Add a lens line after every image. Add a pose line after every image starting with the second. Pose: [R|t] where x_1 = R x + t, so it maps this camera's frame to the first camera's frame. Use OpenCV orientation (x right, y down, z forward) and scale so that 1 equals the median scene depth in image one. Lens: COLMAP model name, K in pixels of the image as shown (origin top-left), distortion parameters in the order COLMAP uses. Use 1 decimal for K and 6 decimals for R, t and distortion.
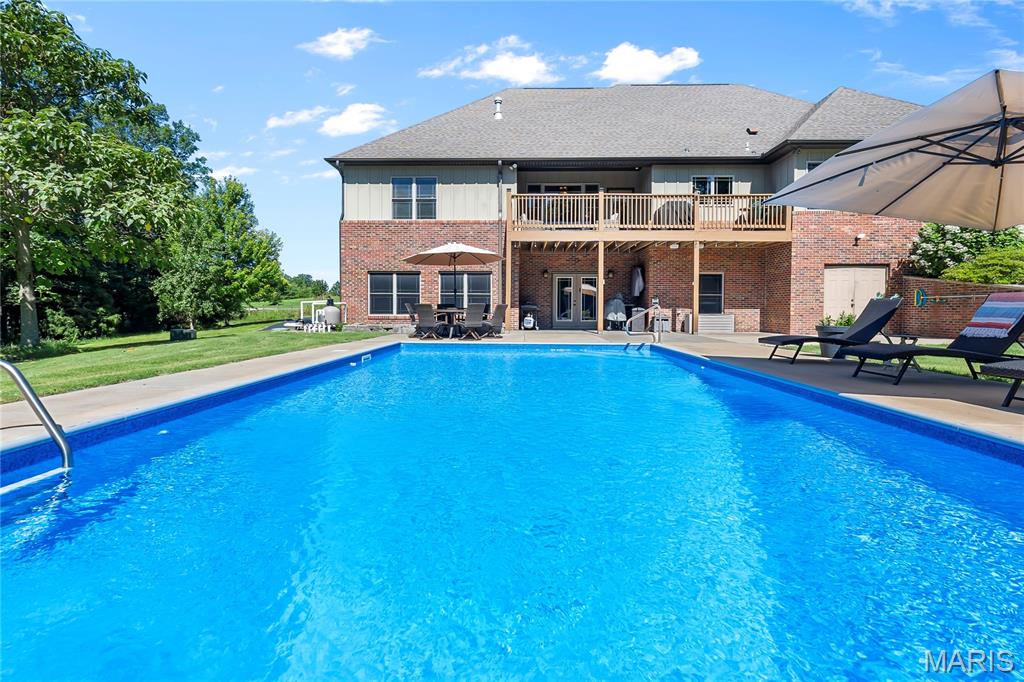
lens RADIAL K [[517.3, 0, 510.7], [0, 517.3, 335.1], [0, 0, 1]] dist [0.004740, 0.000253]
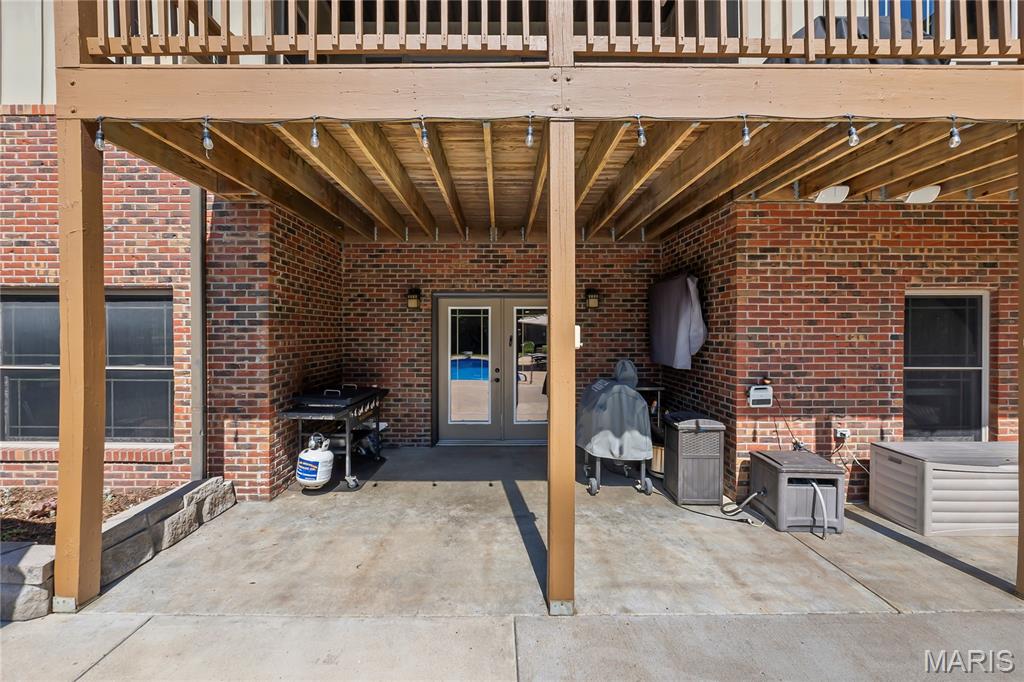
lens RADIAL K [[438.2, 0, 508.6], [0, 438.2, 336.1], [0, 0, 1]] dist [0.001556, 0.000159]
pose [[0.999385, -0.004941, 0.034713, 0.136087], [0.006200, 0.999323, -0.036274, -0.088820], [-0.034510, 0.036467, 0.998739, 0.767695]]
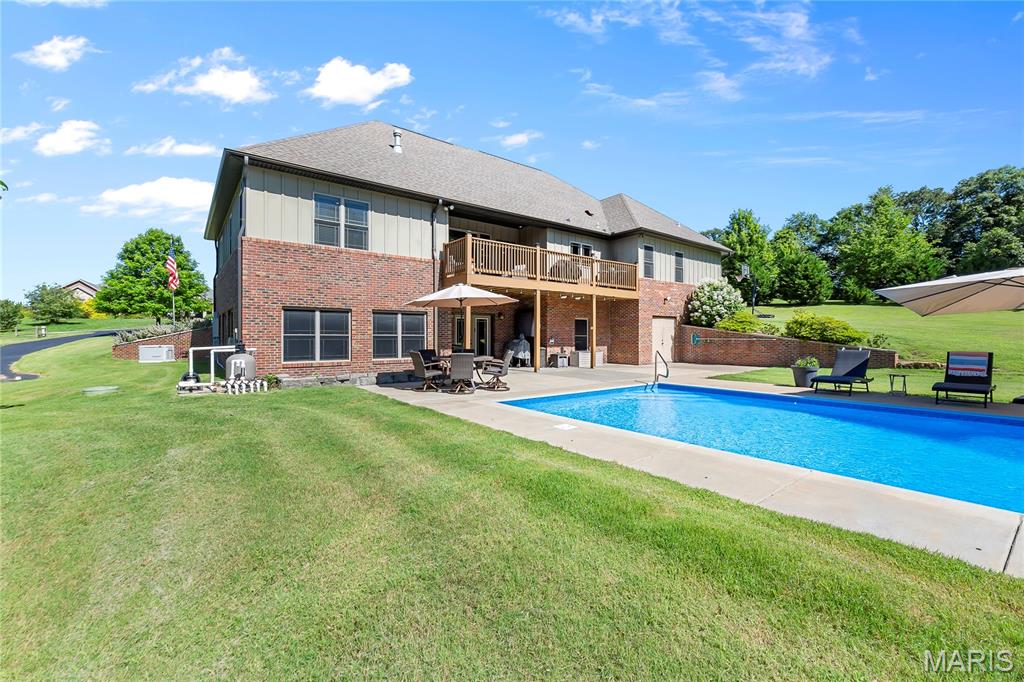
lens RADIAL K [[438.2, 0, 514.7], [0, 438.2, 340.3], [0, 0, 1]] dist [0.001556, 0.000159]
pose [[0.770549, -0.009600, 0.637309, -0.430243], [0.029135, 0.999372, -0.020173, -0.049394], [-0.636715, 0.034112, 0.770344, 0.274991]]
